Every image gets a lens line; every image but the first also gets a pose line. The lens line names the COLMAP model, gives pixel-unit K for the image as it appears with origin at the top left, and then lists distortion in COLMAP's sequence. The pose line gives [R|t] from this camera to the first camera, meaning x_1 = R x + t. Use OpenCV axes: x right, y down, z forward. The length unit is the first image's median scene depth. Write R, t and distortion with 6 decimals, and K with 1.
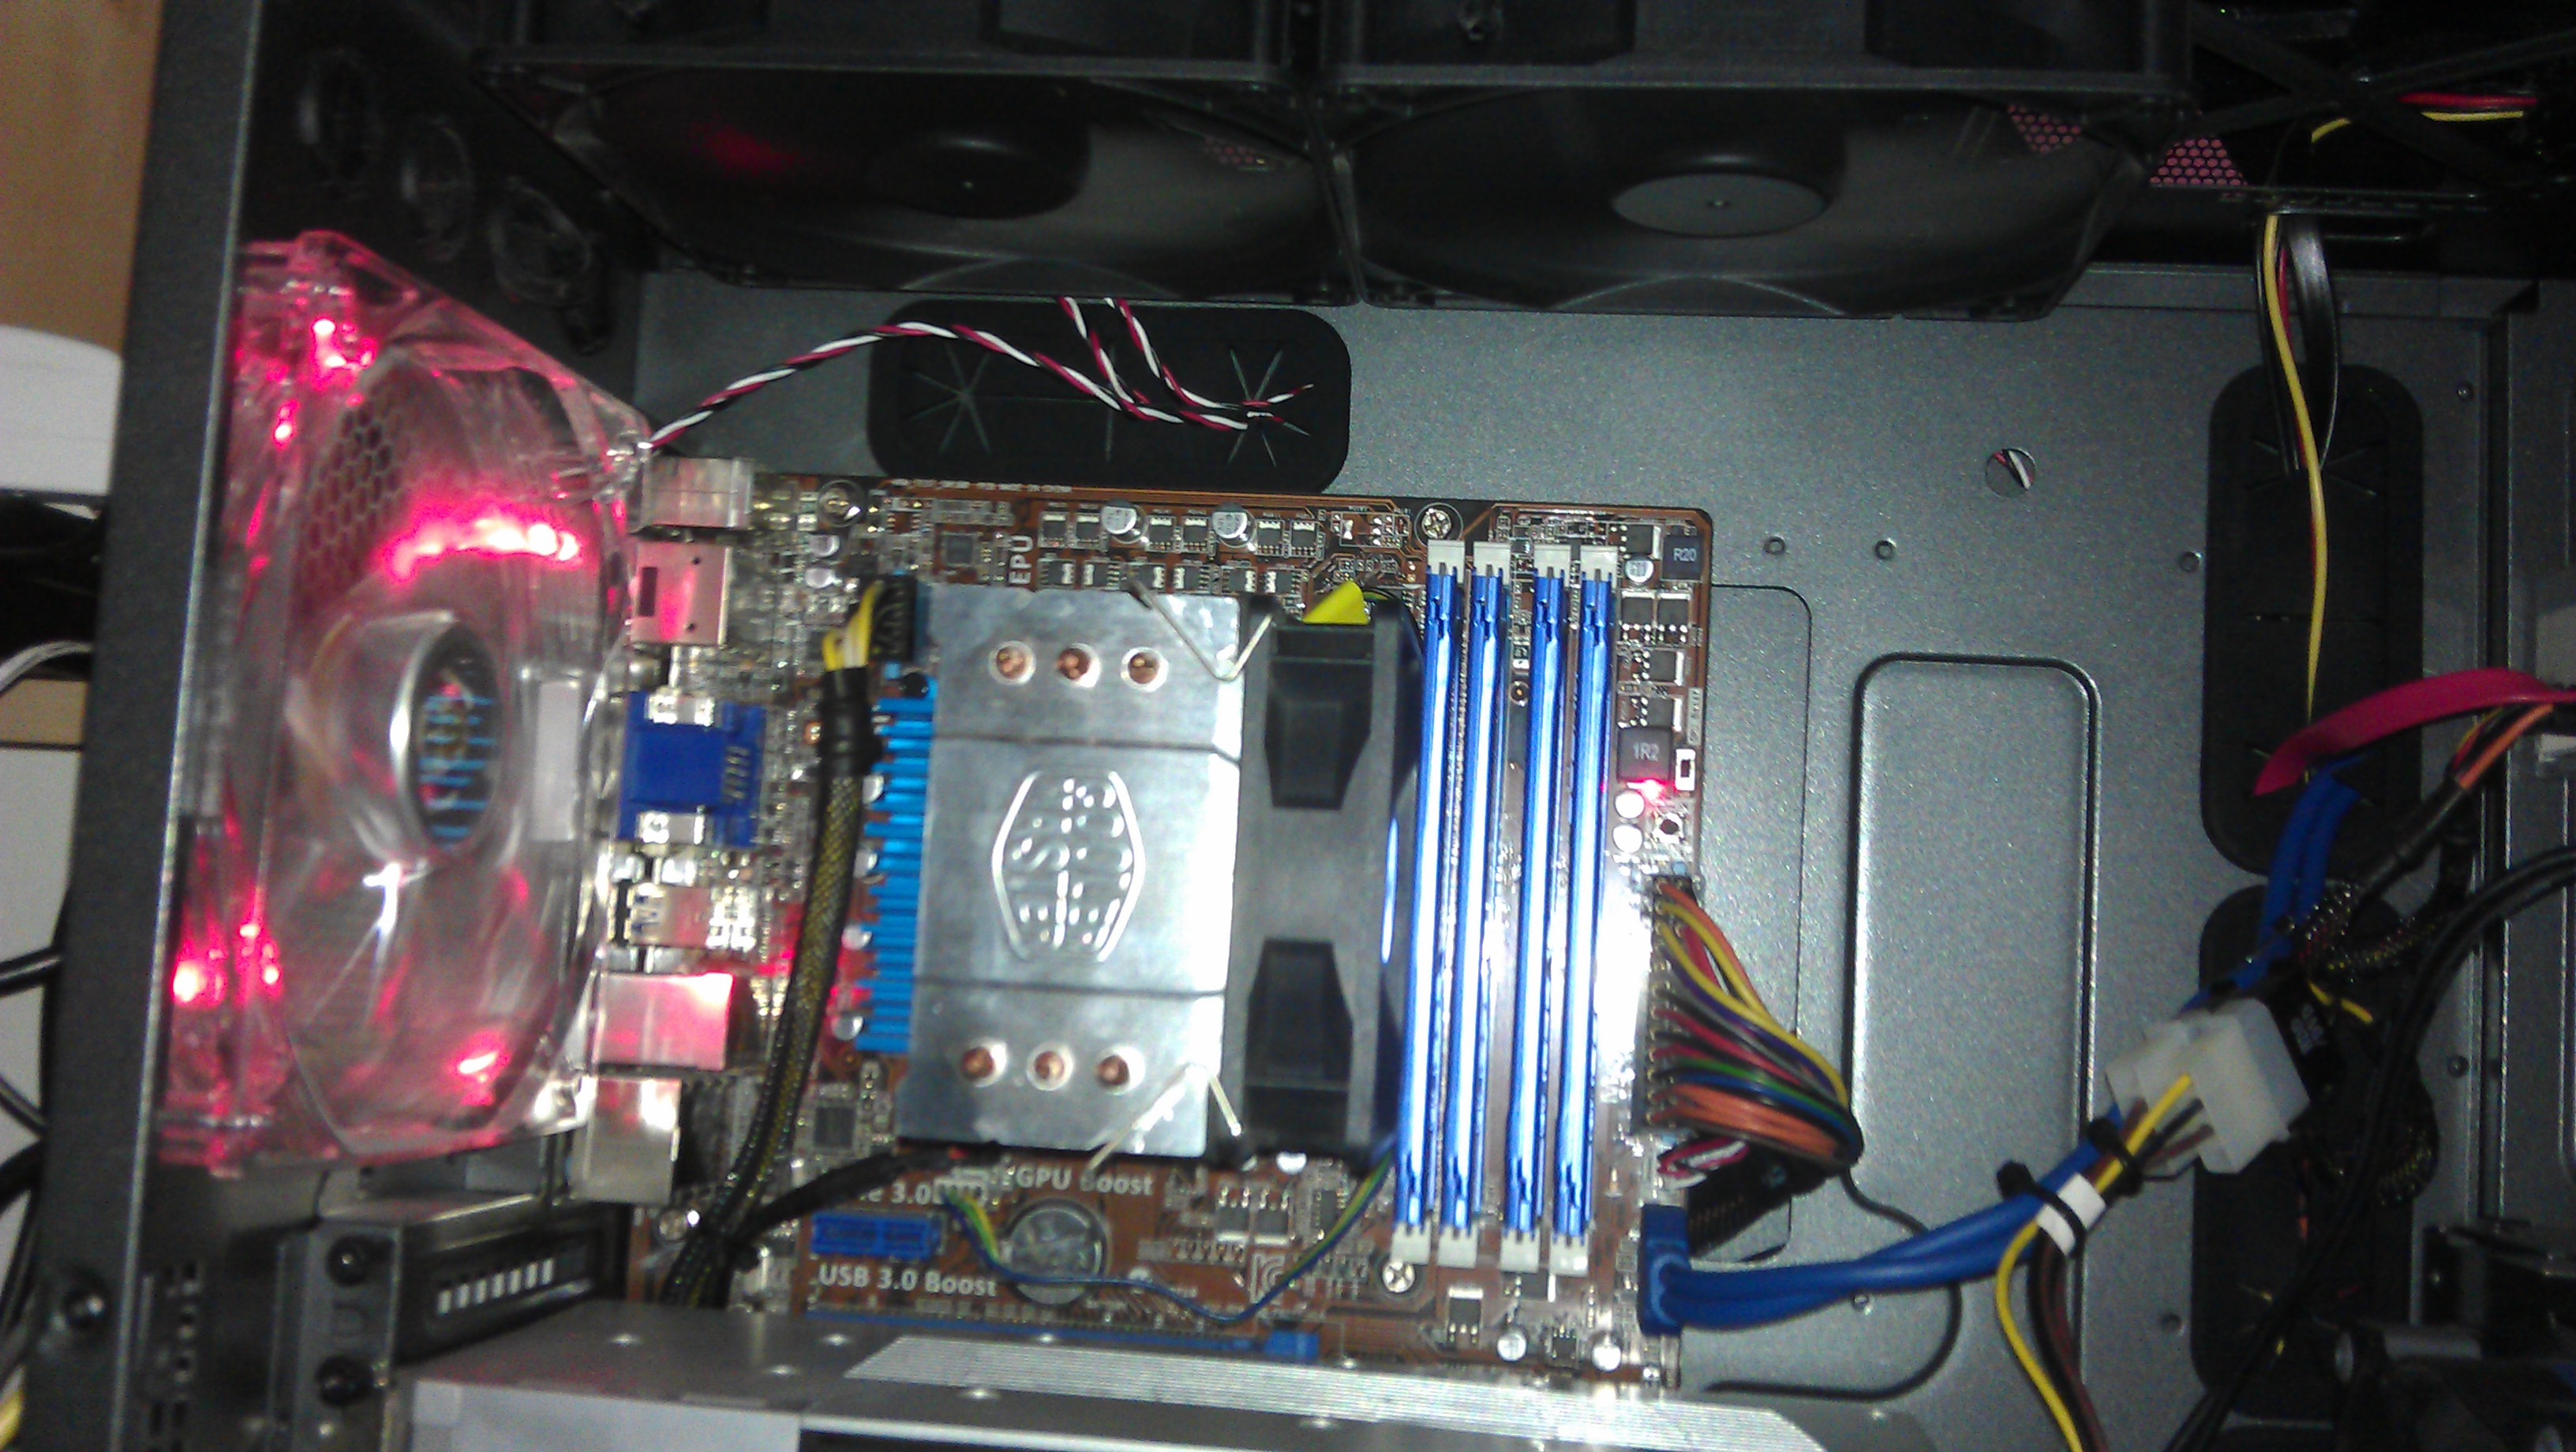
lens RADIAL K [[2573.2, 0, 1289.2], [0, 2573.2, 719.3], [0, 0, 1]] dist [0.078336, 0.000393]
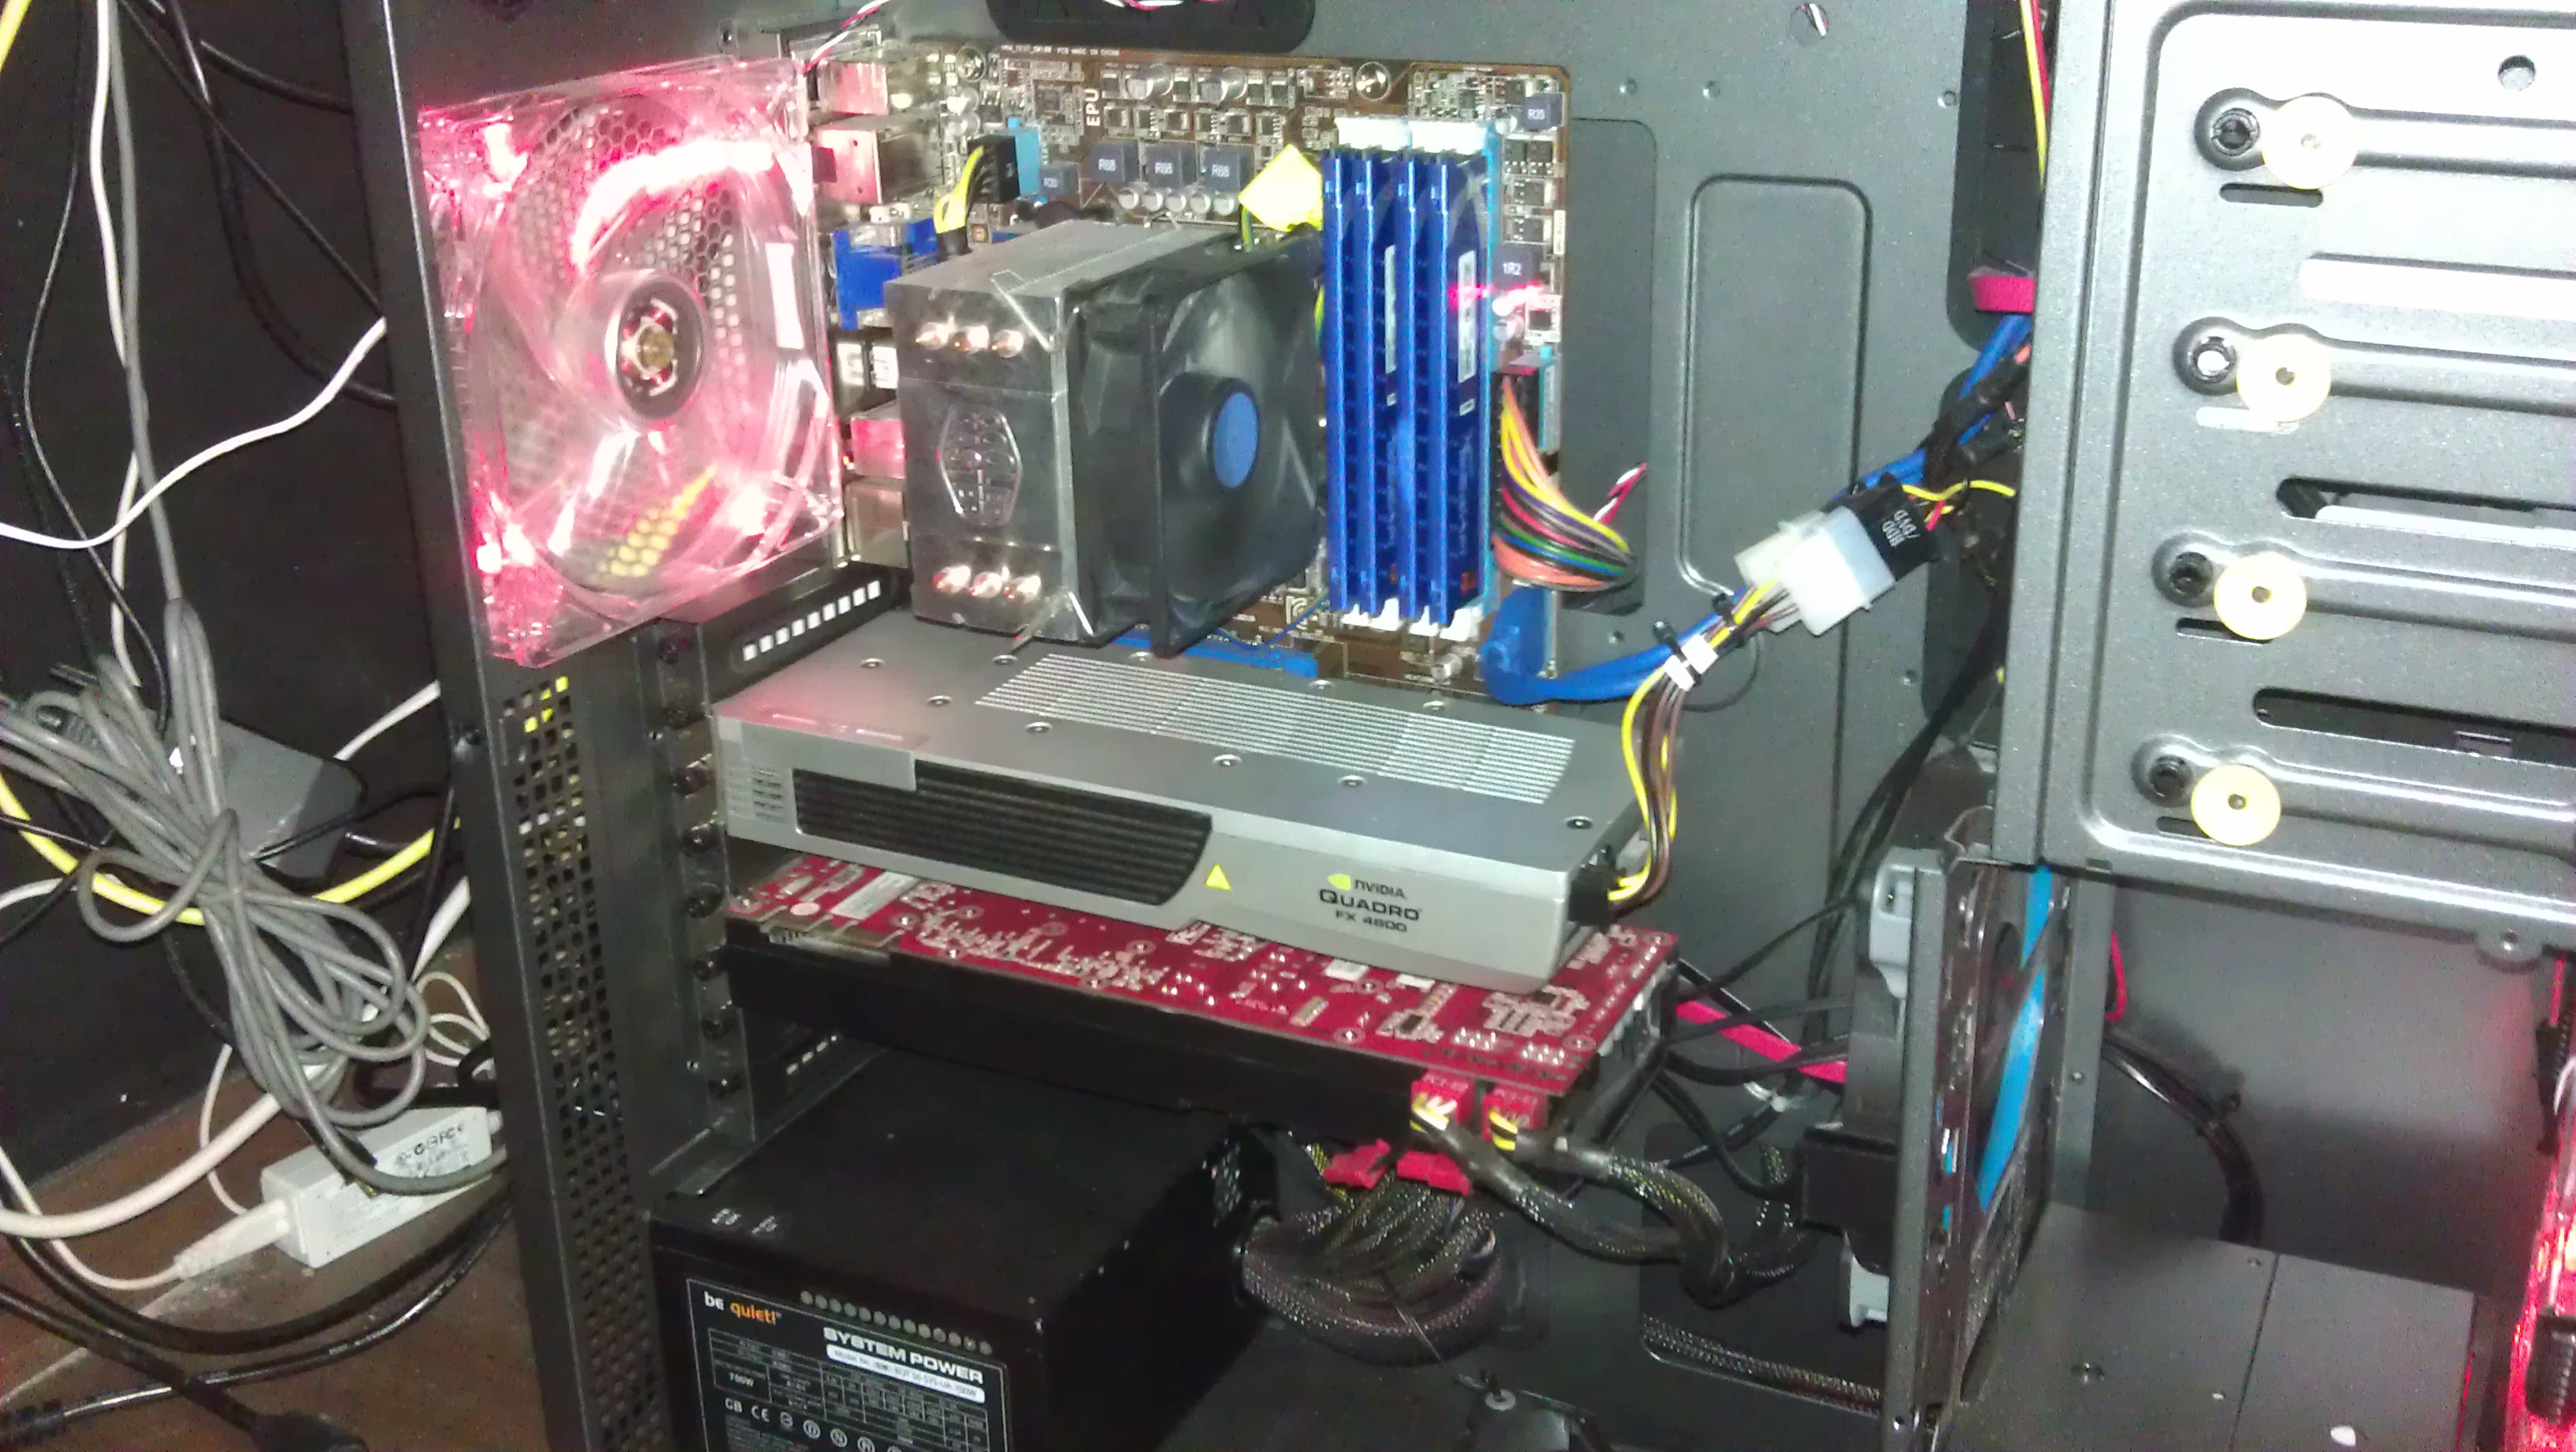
lens RADIAL K [[2573.2, 0, 1289.2], [0, 2573.2, 719.3], [0, 0, 1]] dist [0.078336, 0.000393]
pose [[0.935192, 0.057274, -0.349478, 0.488950], [0.104371, 0.898430, 0.426532, -0.343889], [0.338411, -0.435365, 0.834227, -0.239481]]
